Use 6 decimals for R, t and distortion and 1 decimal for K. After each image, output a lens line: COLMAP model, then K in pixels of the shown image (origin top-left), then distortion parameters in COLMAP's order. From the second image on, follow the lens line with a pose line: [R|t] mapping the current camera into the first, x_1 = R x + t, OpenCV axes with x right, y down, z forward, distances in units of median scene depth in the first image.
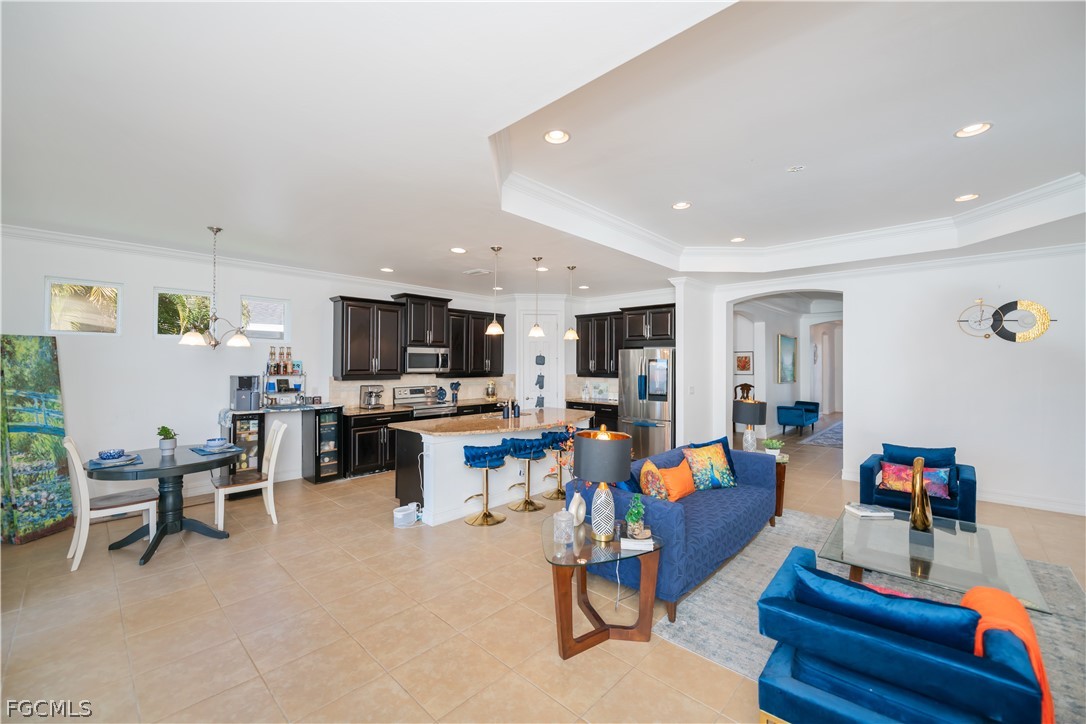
lens RADIAL K [[437.6, 0, 542.2], [0, 437.6, 356.5], [0, 0, 1]] dist [-0.000645, -0.000168]
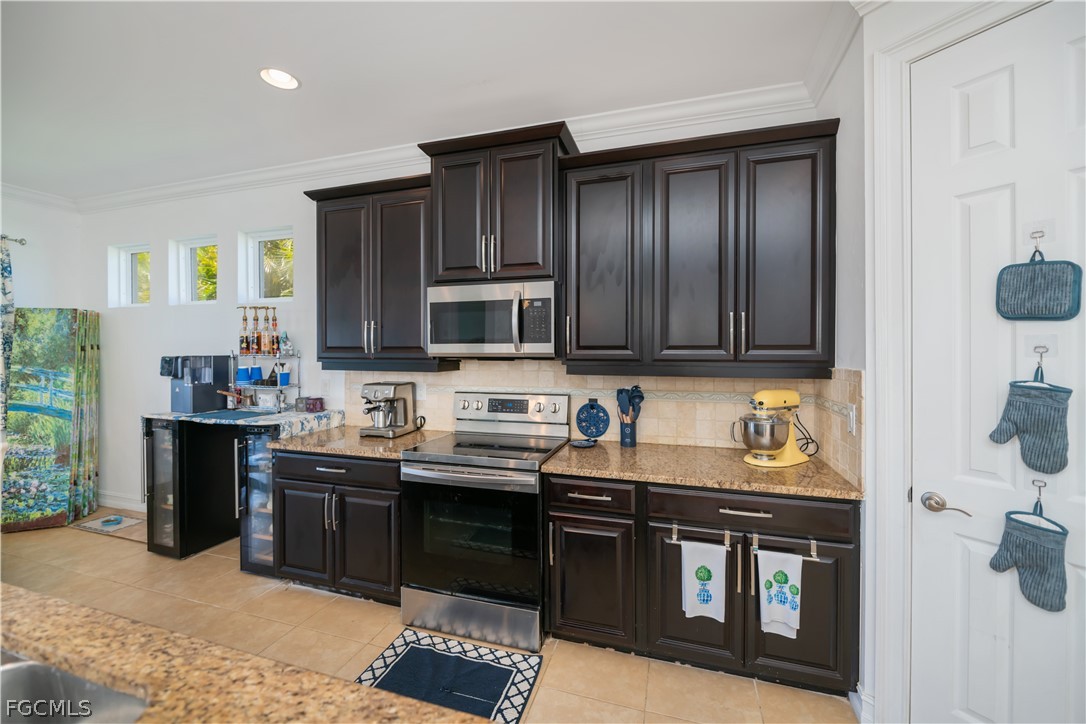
lens RADIAL K [[429.1, 0, 548.6], [0, 429.1, 353.2], [0, 0, 1]] dist [-0.008463, -0.000285]
pose [[0.445166, 0.006267, -0.895426, 0.068983], [0.016729, 0.999743, 0.015314, 0.032222], [0.895292, -0.021797, 0.444946, 0.960603]]
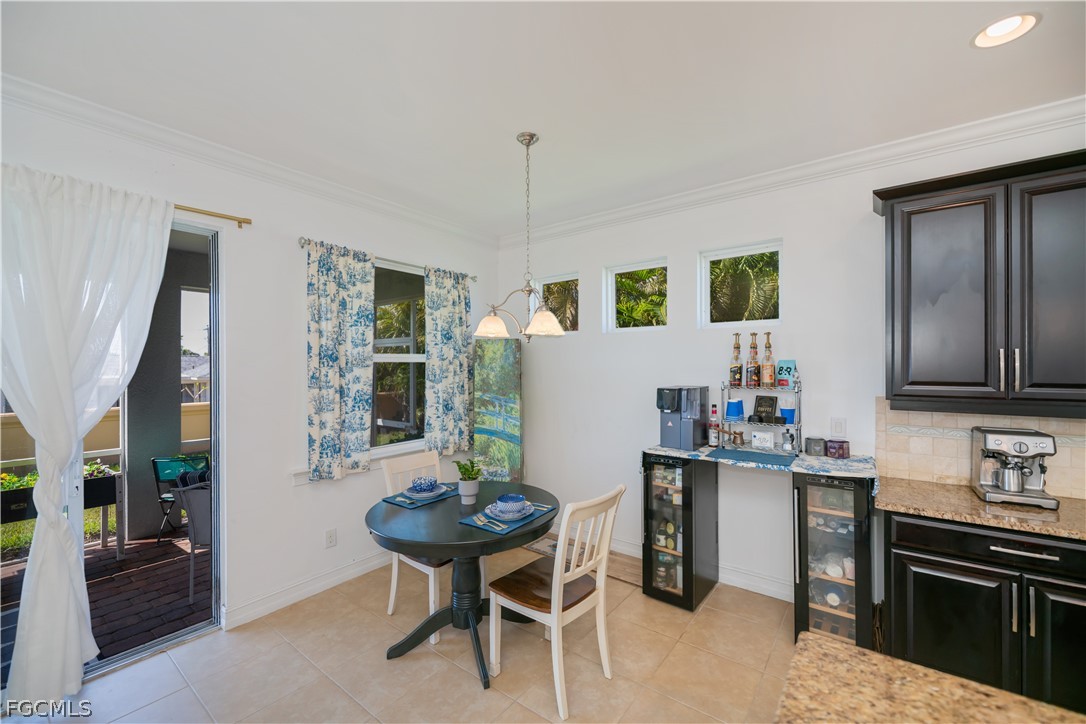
lens RADIAL K [[435.3, 0, 554.8], [0, 435.3, 367.4], [0, 0, 1]] dist [-0.001633, -0.000263]
pose [[0.114892, 0.000289, -0.993378, -0.105010], [0.019031, 0.999816, 0.002492, 0.010771], [0.993196, -0.019192, 0.114865, 0.628213]]
